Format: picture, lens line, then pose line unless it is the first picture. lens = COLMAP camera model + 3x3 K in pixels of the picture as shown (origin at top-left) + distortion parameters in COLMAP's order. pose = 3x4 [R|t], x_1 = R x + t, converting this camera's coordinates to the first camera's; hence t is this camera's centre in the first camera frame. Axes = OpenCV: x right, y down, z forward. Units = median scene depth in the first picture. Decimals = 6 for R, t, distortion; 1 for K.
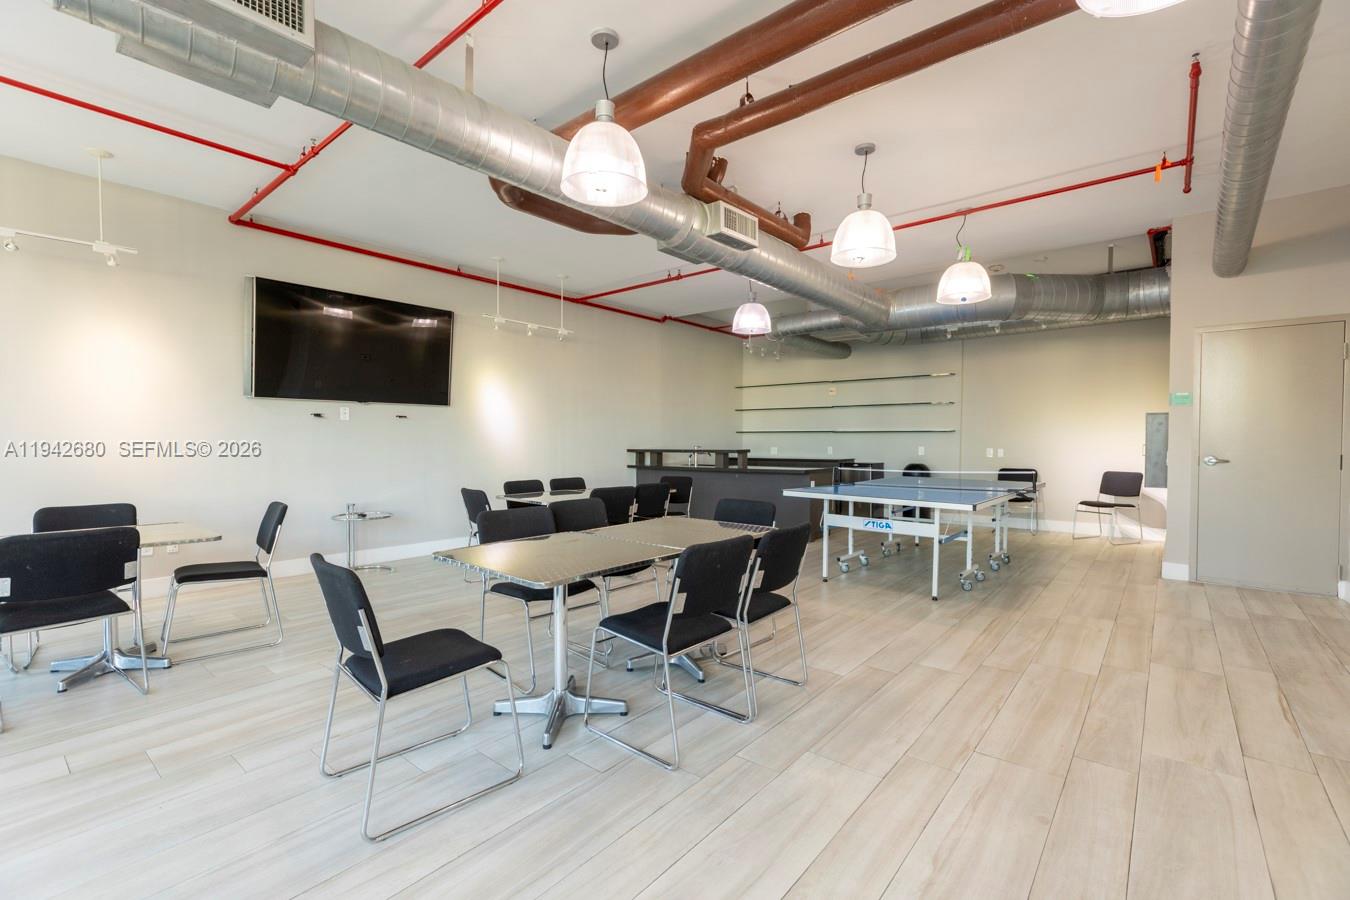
lens RADIAL K [[593.7, 0, 675.2], [0, 593.7, 449.3], [0, 0, 1]] dist [0.001075, 0.000054]
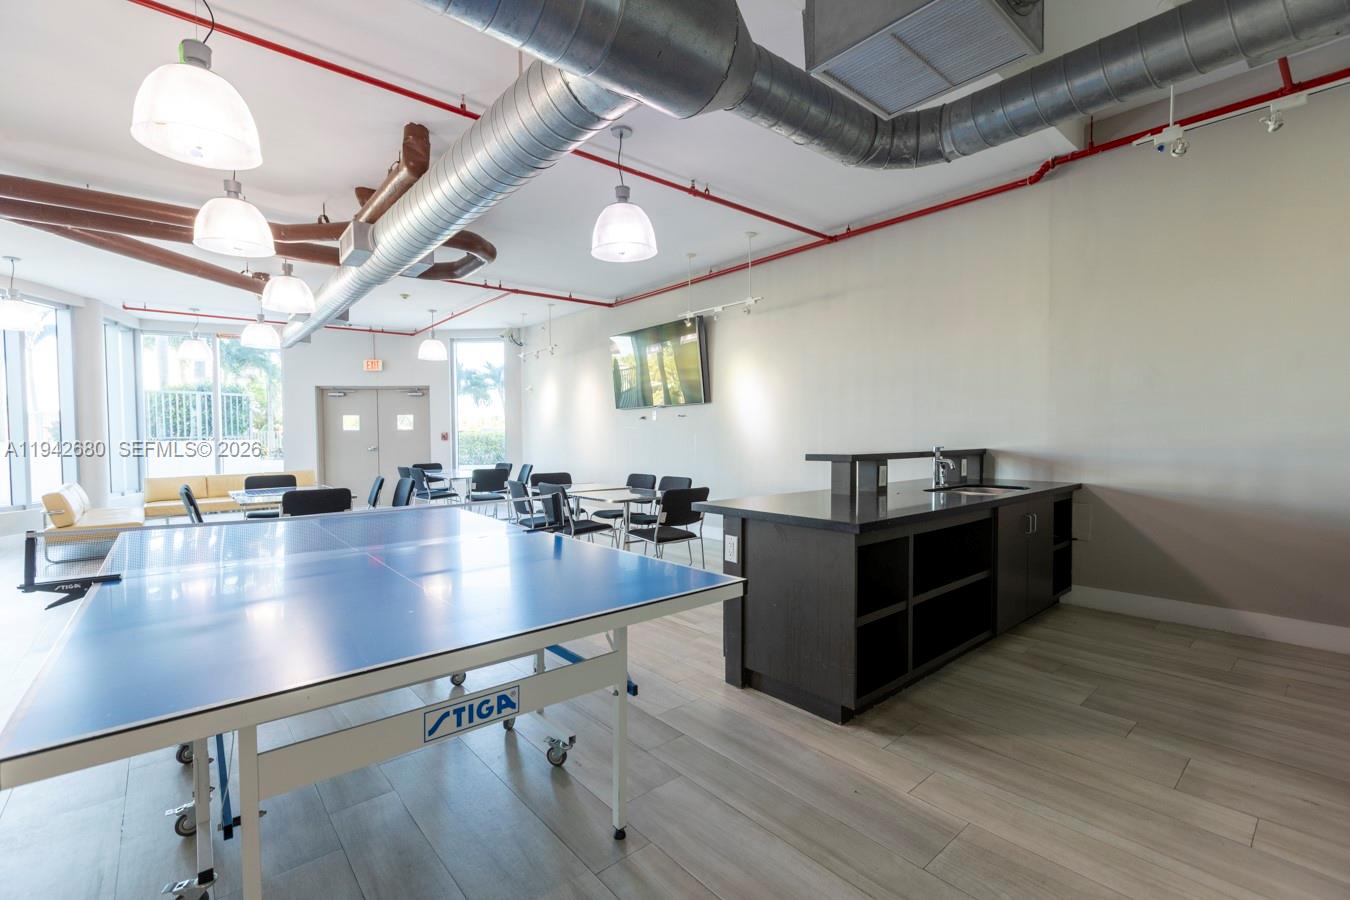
lens RADIAL K [[593.7, 0, 677.9], [0, 593.7, 450.5], [0, 0, 1]] dist [0.001075, 0.000054]
pose [[-0.163063, 0.030071, -0.986157, 0.646427], [-0.002006, 0.999523, 0.030810, -0.016657], [0.986614, 0.007002, -0.162925, 1.036422]]
